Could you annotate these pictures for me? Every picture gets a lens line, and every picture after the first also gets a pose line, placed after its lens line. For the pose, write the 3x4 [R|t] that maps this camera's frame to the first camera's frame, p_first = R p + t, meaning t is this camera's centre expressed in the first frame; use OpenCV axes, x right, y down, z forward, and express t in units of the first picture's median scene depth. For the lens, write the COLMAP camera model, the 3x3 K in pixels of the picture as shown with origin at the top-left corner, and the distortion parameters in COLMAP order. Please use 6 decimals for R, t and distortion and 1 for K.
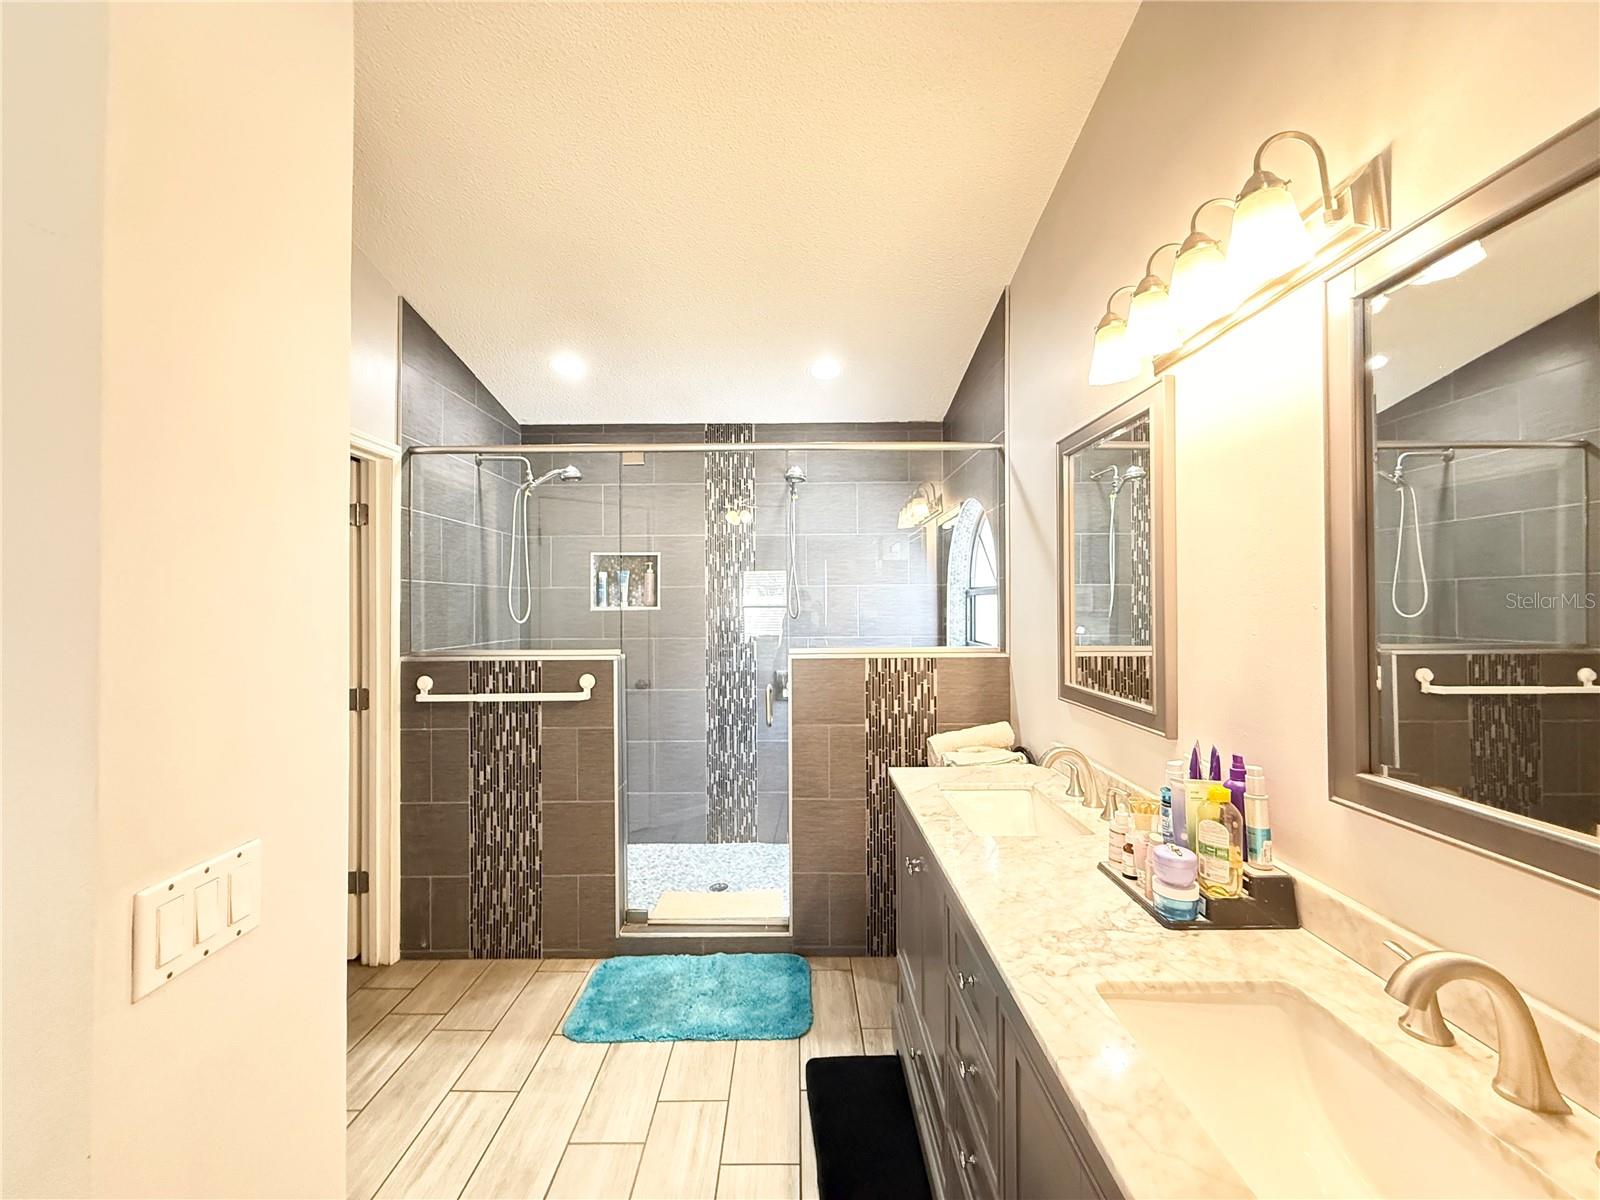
lens RADIAL K [[636.1, 0, 795.4], [0, 636.1, 599.0], [0, 0, 1]] dist [-0.000602, 0.000764]
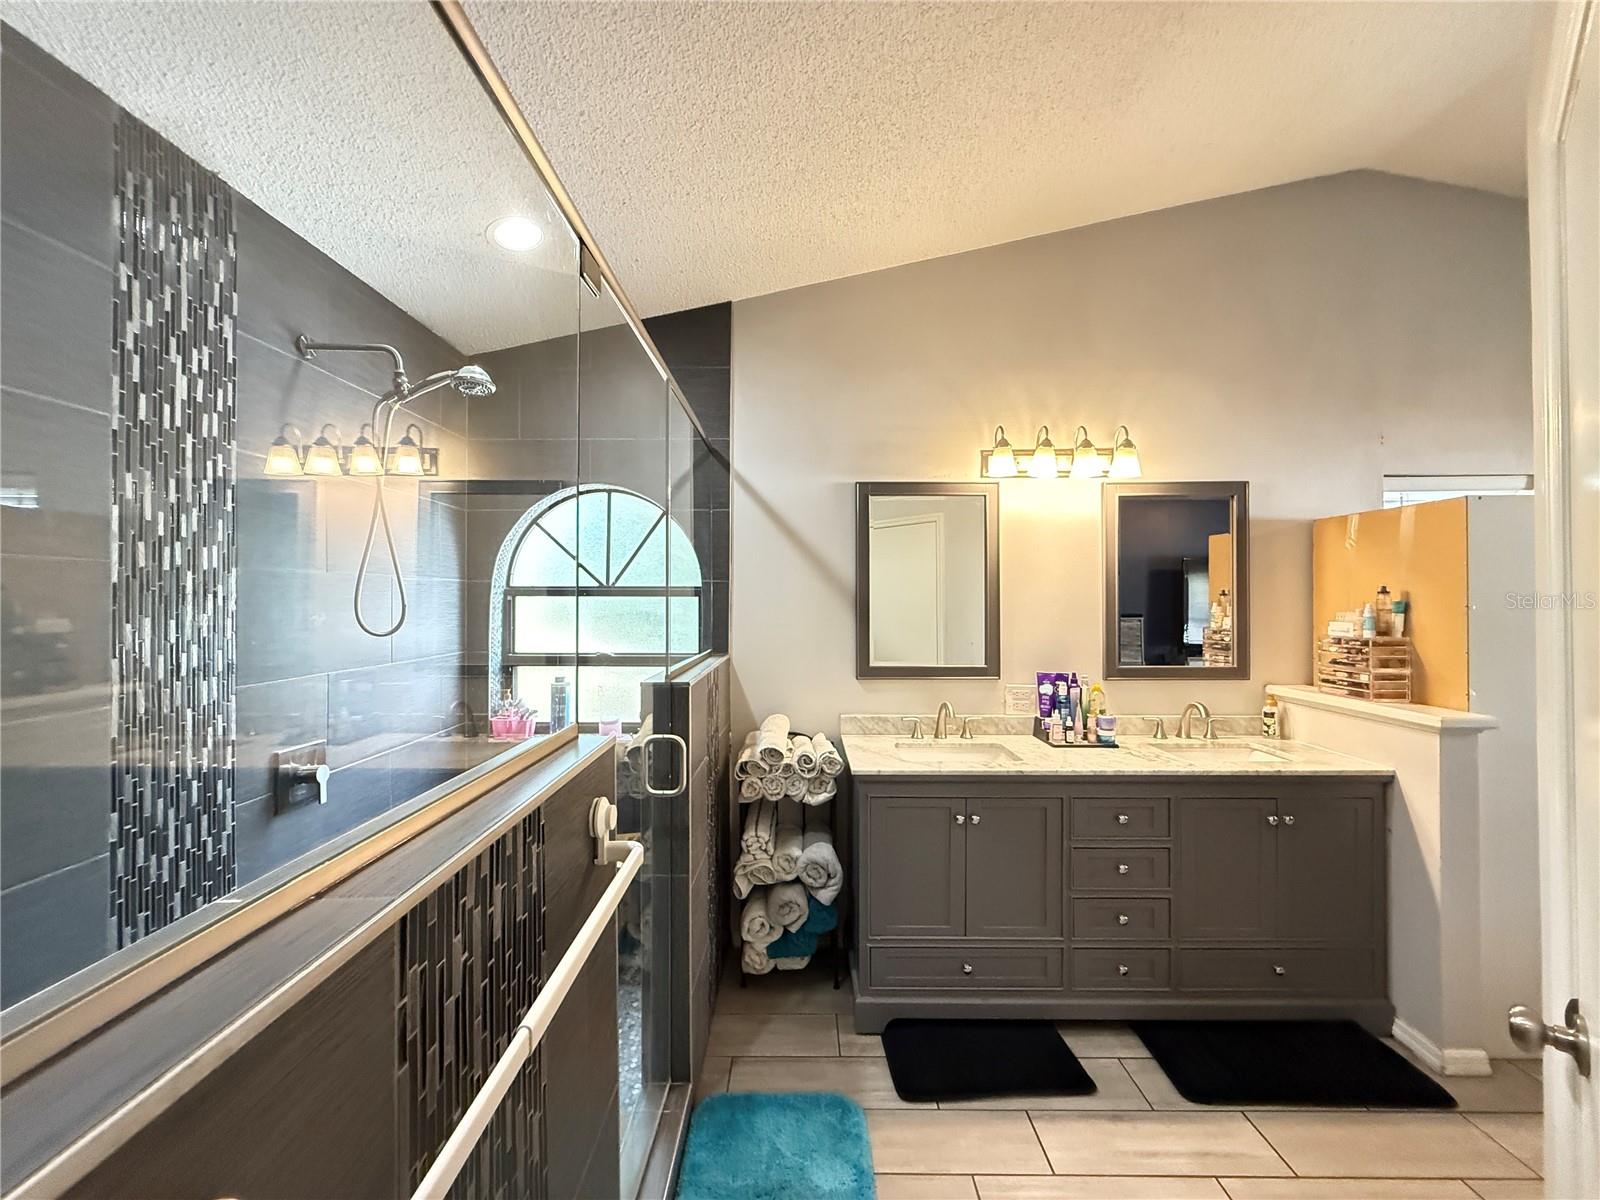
lens RADIAL K [[636.1, 0, 798.2], [0, 636.1, 600.2], [0, 0, 1]] dist [-0.000602, 0.000764]
pose [[0.005192, 0.008481, 0.999951, -0.704687], [-0.004897, 0.999952, -0.008456, 0.004717], [-0.999975, -0.004853, 0.005233, 0.881708]]
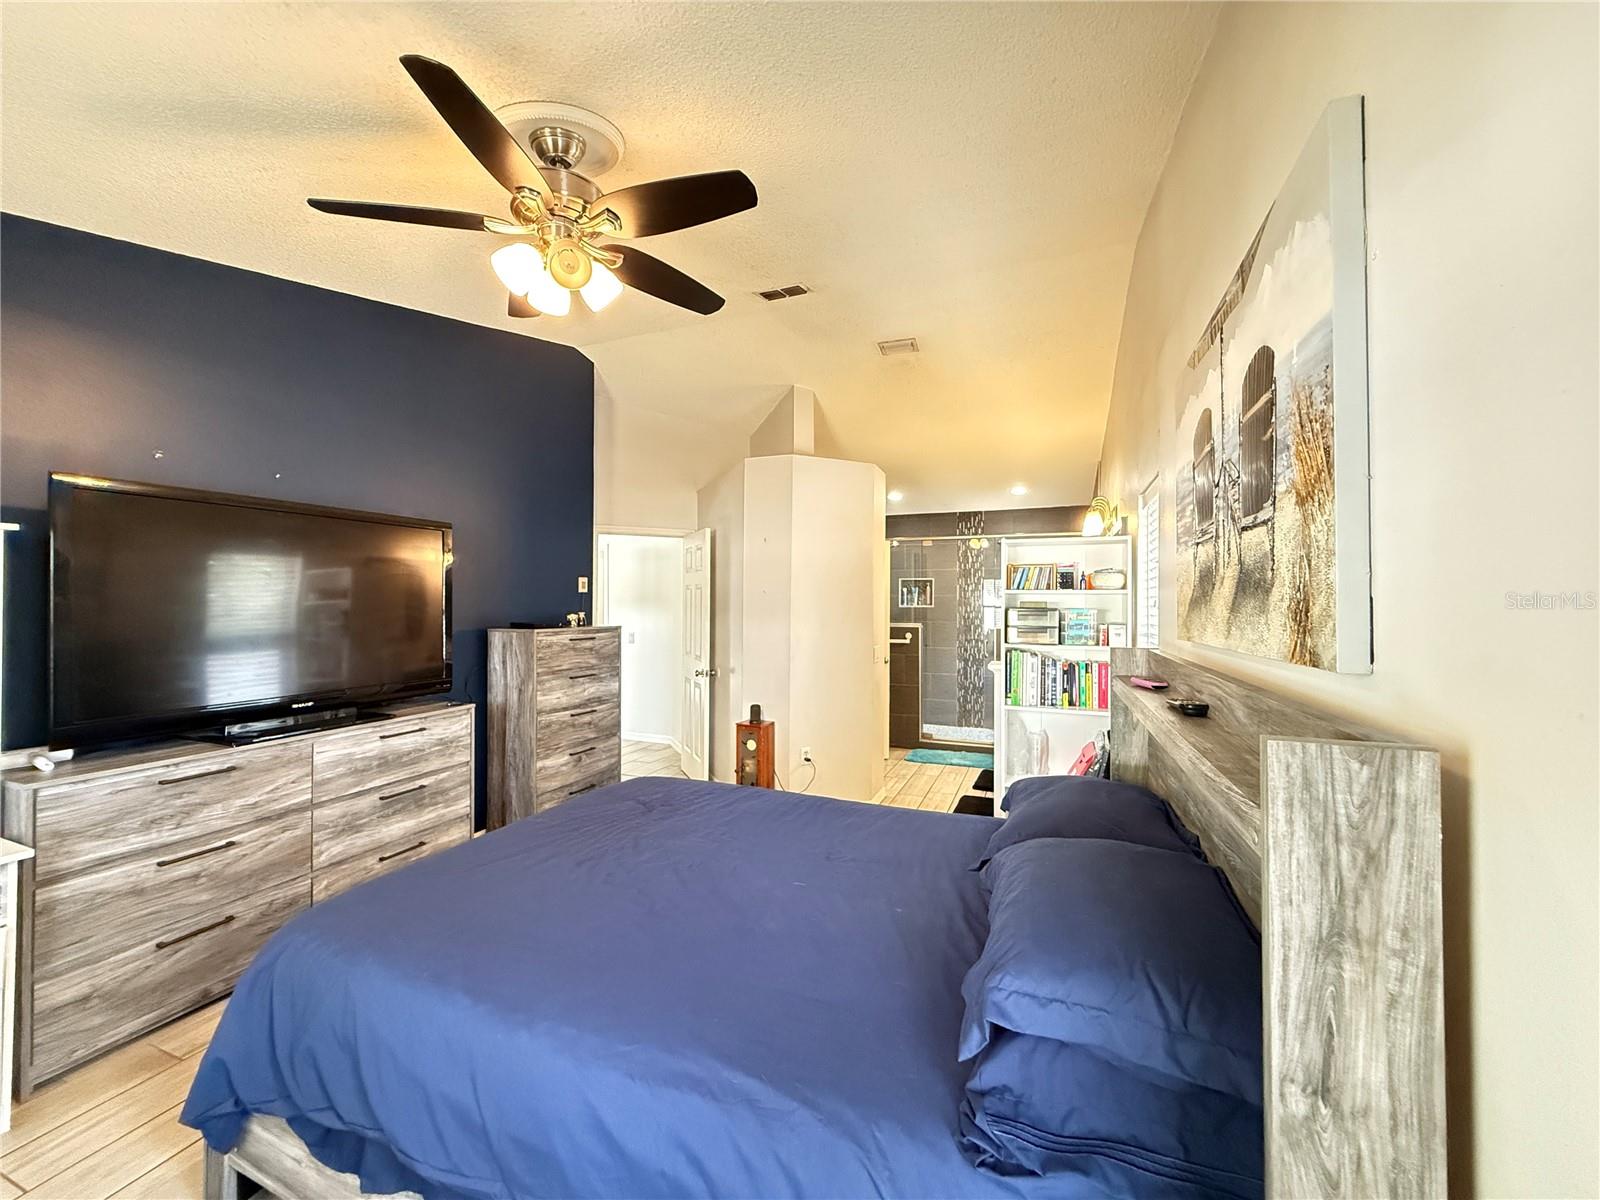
lens RADIAL K [[636.1, 0, 802.6], [0, 636.1, 600.7], [0, 0, 1]] dist [-0.000602, 0.000764]
pose [[0.931894, 0.005002, -0.362696, 0.177740], [-0.004287, 0.999987, 0.002778, -0.009824], [0.362706, -0.001034, 0.931903, -1.416319]]
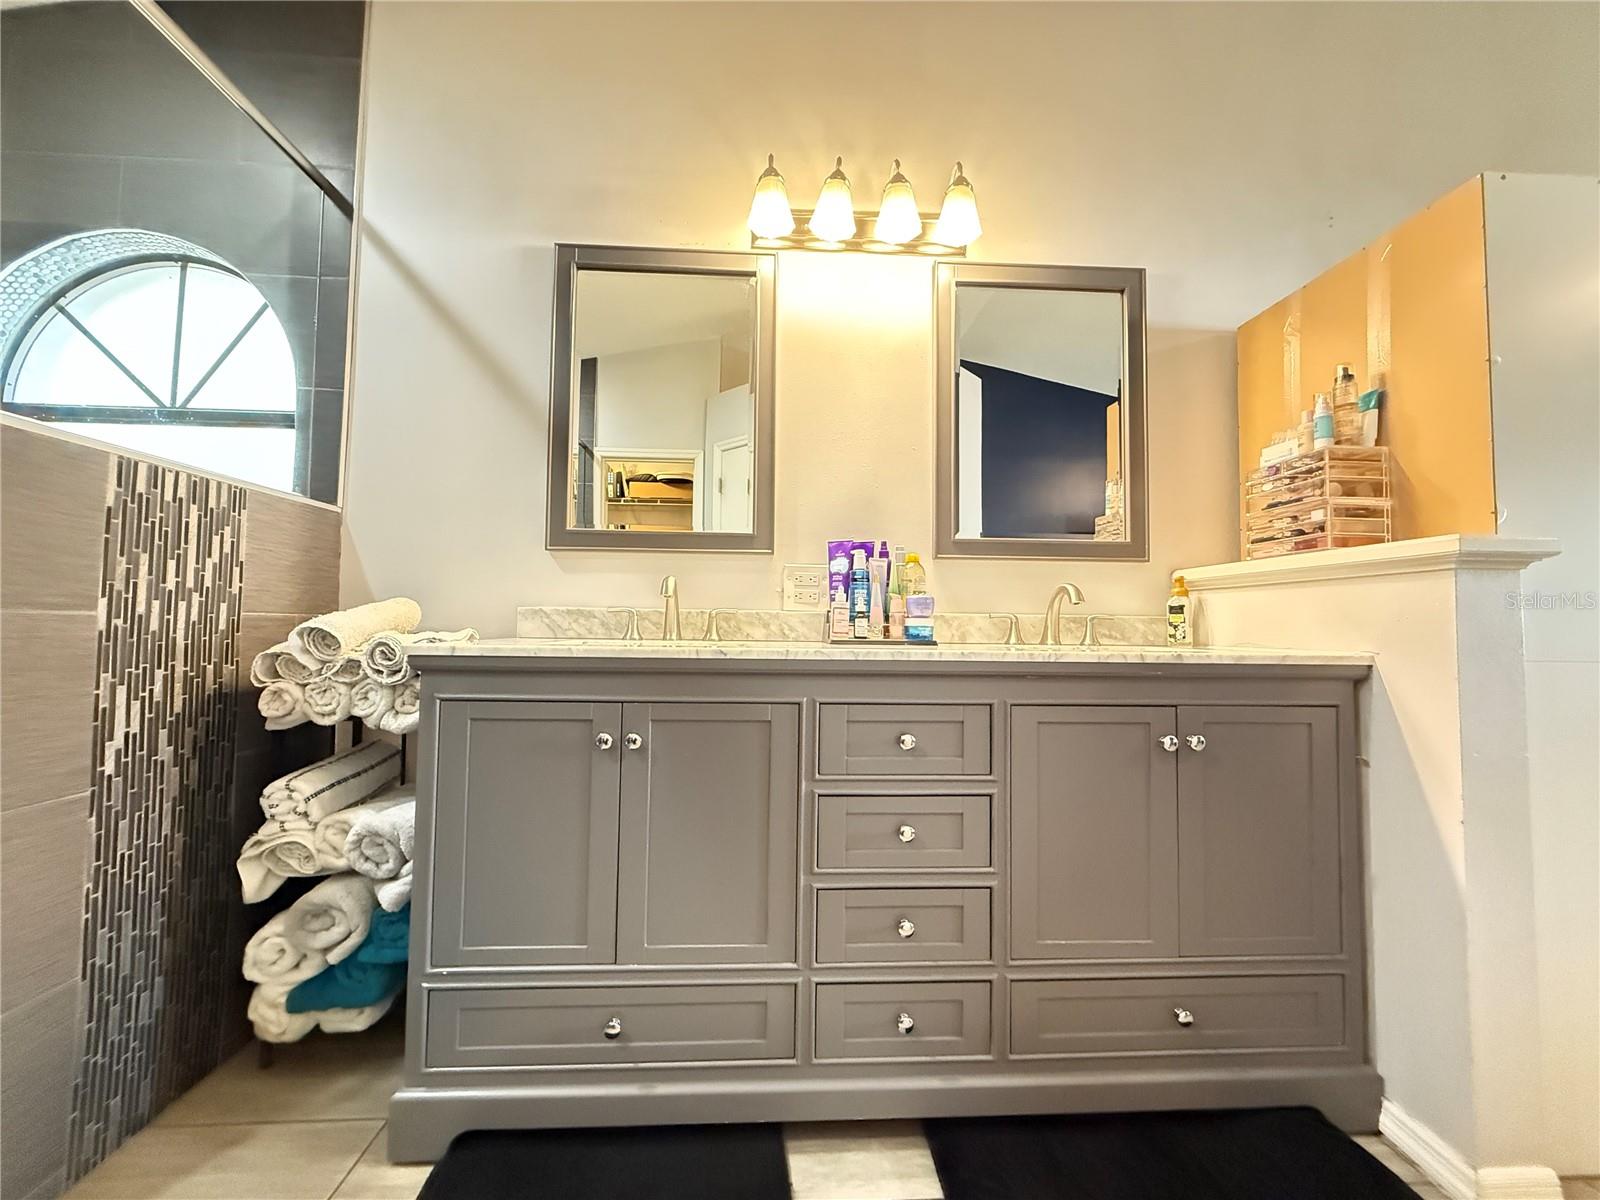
lens RADIAL K [[636.1, 0, 798.8], [0, 636.1, 600.1], [0, 0, 1]] dist [-0.000602, 0.000764]
pose [[-0.056291, 0.046787, 0.997318, -0.328649], [-0.018272, 0.998686, -0.047883, 0.201710], [-0.998247, -0.020918, -0.055362, 0.568781]]
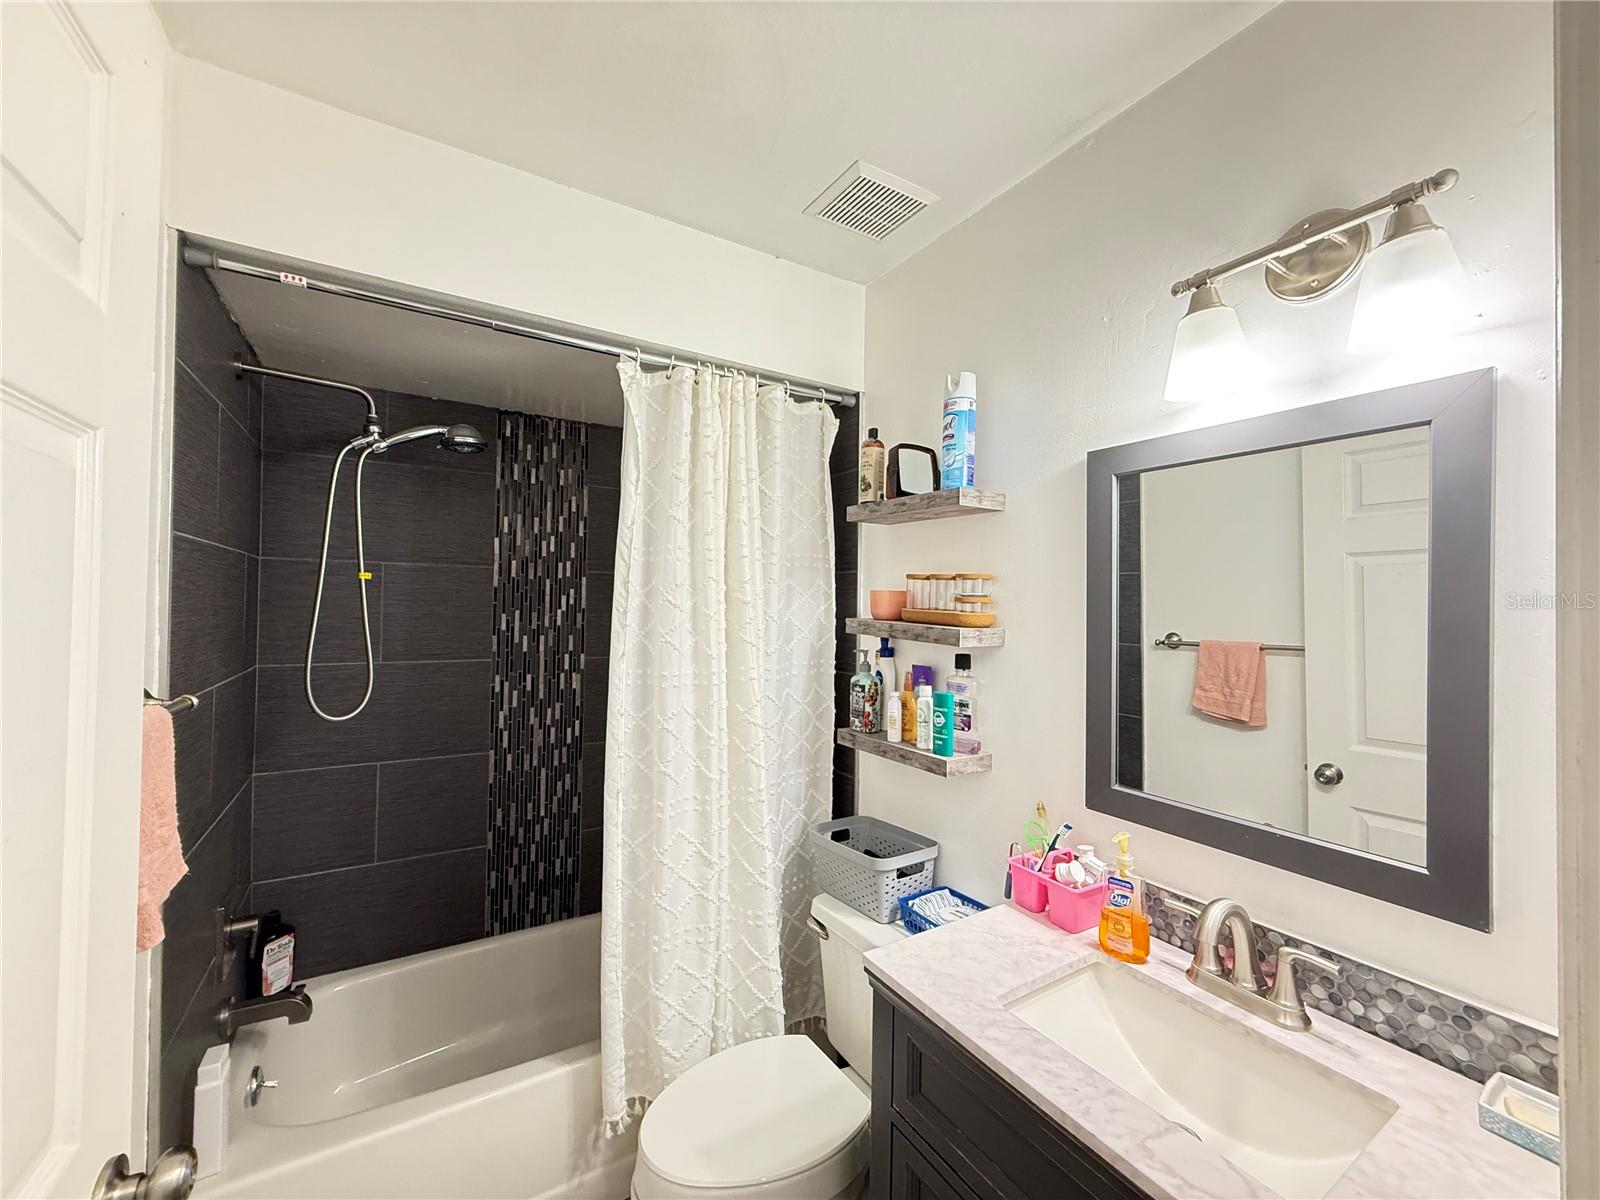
lens RADIAL K [[636.1, 0, 796.1], [0, 636.1, 598.2], [0, 0, 1]] dist [-0.000602, 0.000764]
pose [[0.851193, 0.027616, 0.524126, 0.015180], [-0.027488, 0.999590, -0.008027, 0.138091], [-0.524133, -0.007574, 0.851603, 0.125002]]
